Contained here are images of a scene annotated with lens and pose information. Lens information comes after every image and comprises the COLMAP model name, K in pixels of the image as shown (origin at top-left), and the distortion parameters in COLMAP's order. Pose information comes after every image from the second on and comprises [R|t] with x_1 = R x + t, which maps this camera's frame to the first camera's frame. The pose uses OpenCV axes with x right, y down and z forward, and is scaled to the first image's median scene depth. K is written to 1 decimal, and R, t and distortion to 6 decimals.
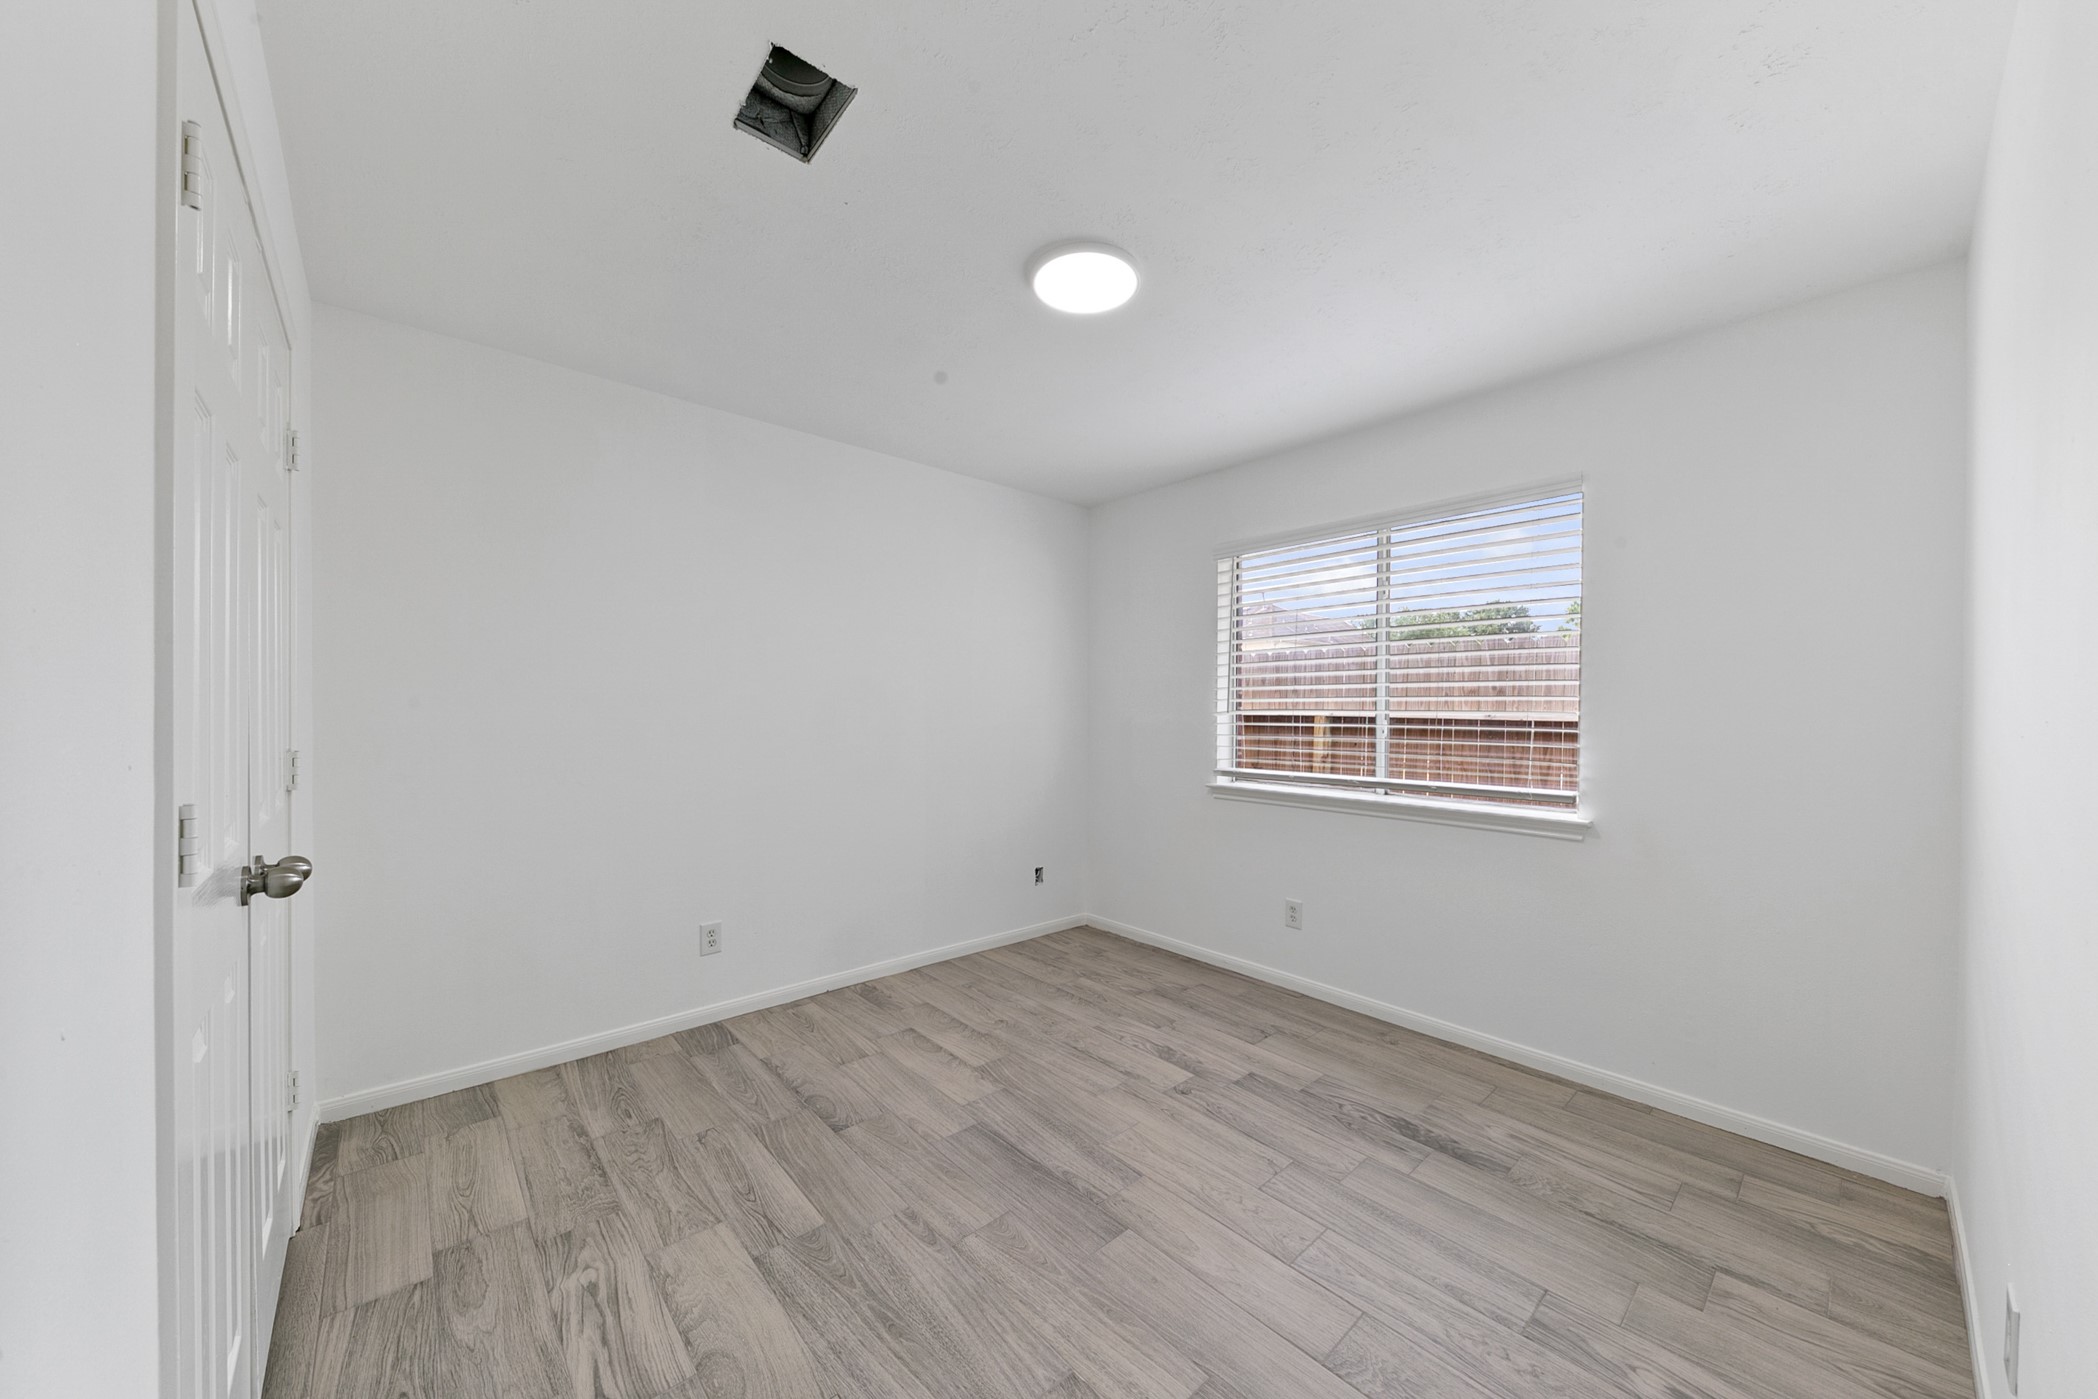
lens RADIAL K [[722.7, 0, 1051.6], [0, 722.7, 704.2], [0, 0, 1]] dist [0.012760, -0.005182]
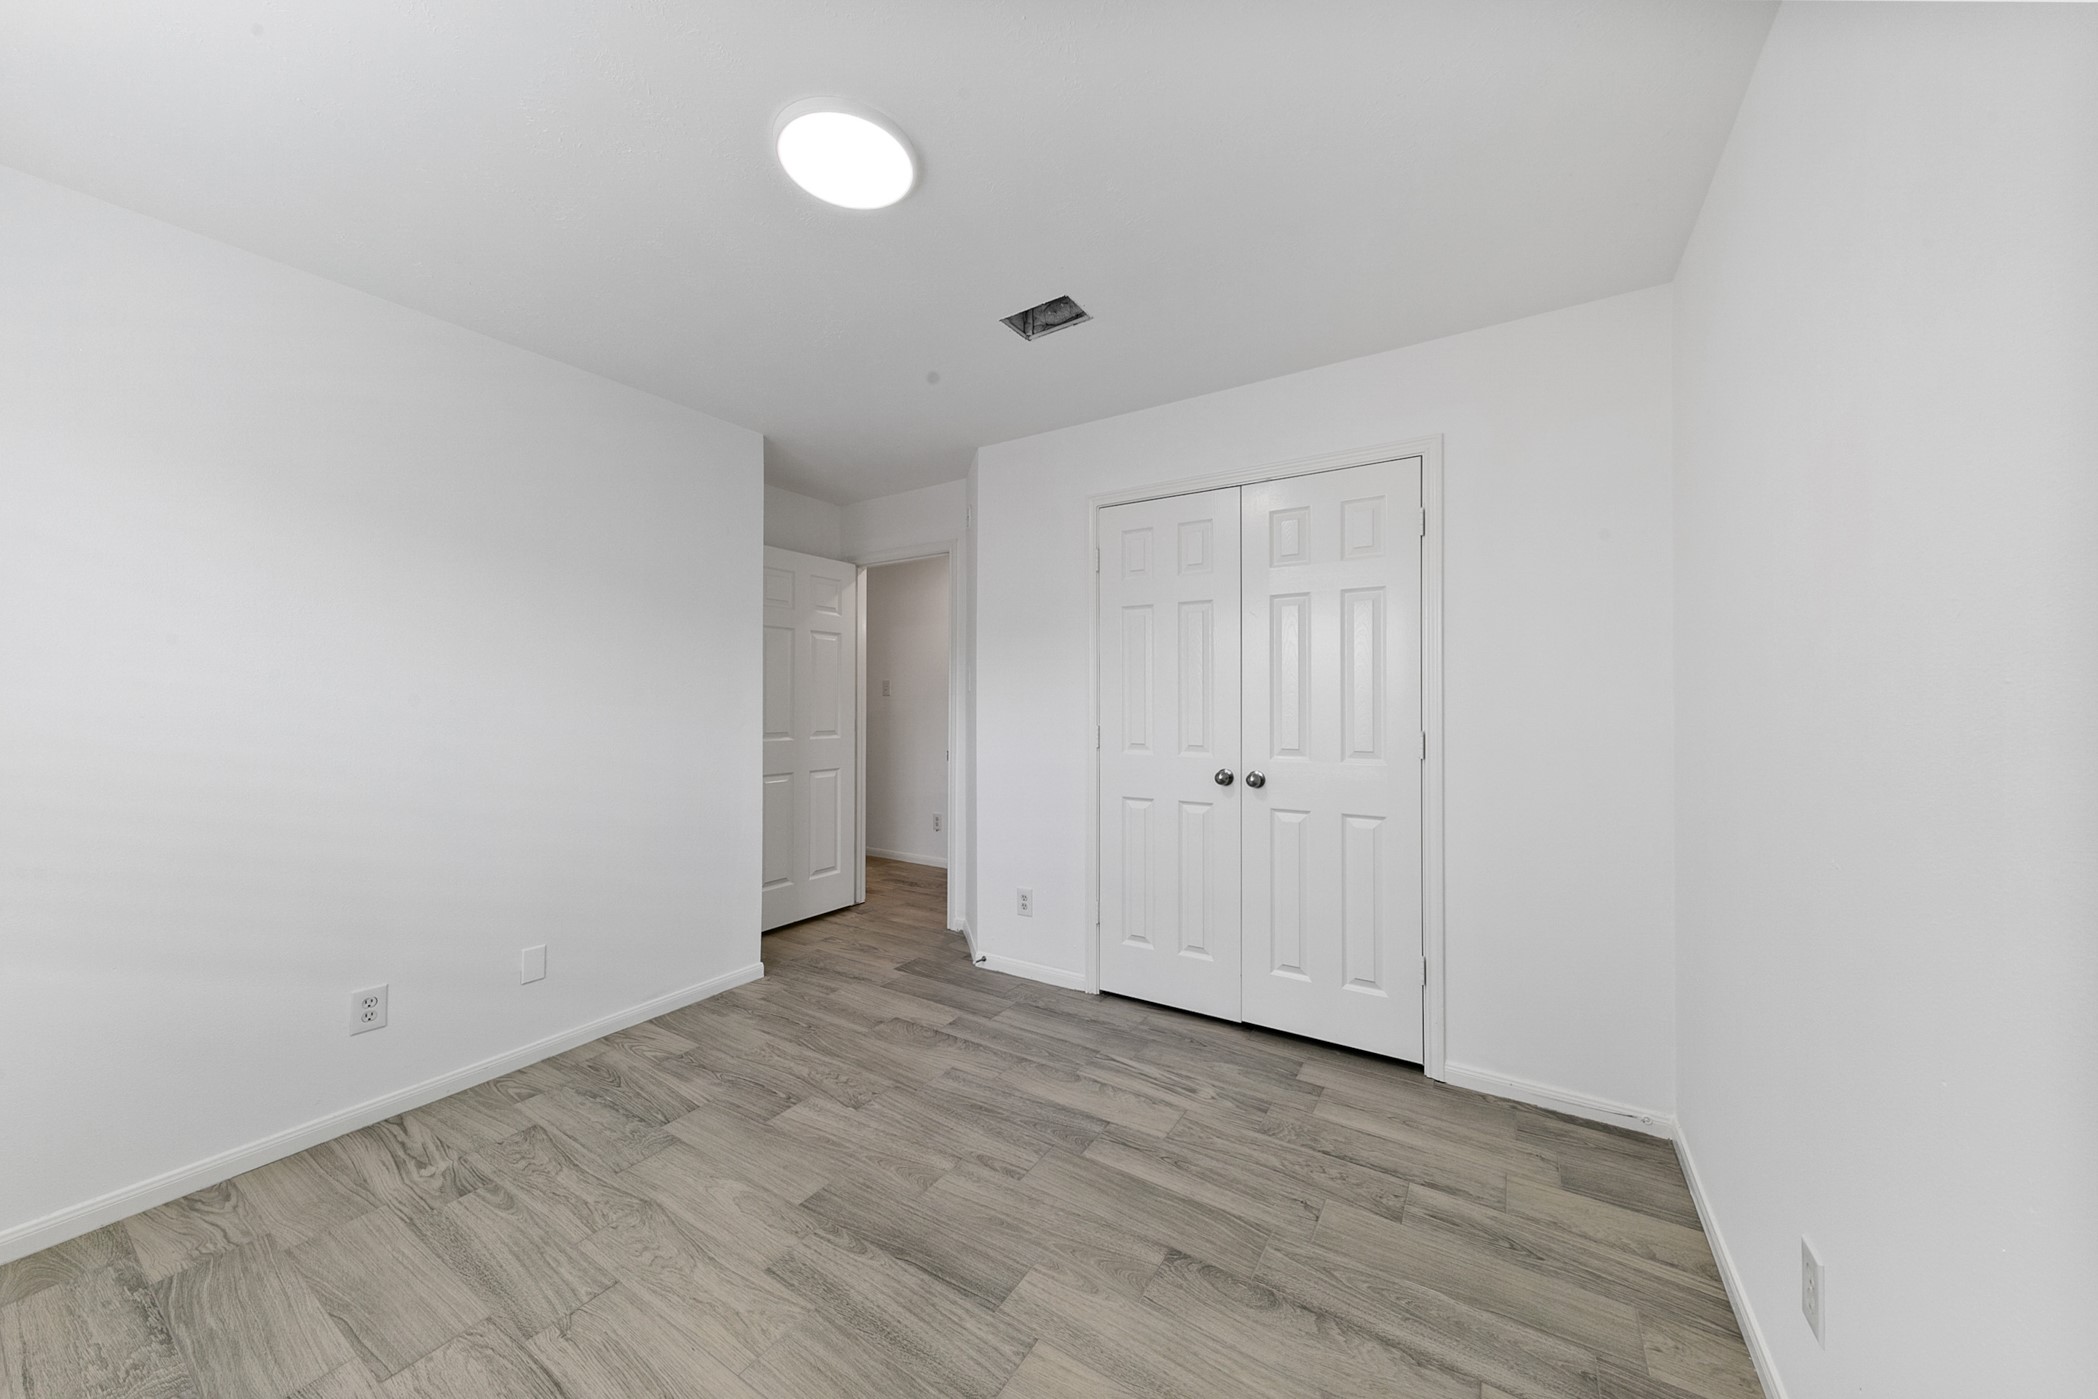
lens RADIAL K [[722.7, 0, 1051.6], [0, 722.7, 704.2], [0, 0, 1]] dist [0.012760, -0.005182]
pose [[-0.959013, -0.007502, -0.283261, 0.055100], [-0.006546, 0.999969, -0.004324, 0.018319], [0.283285, -0.002293, -0.959033, 1.948016]]
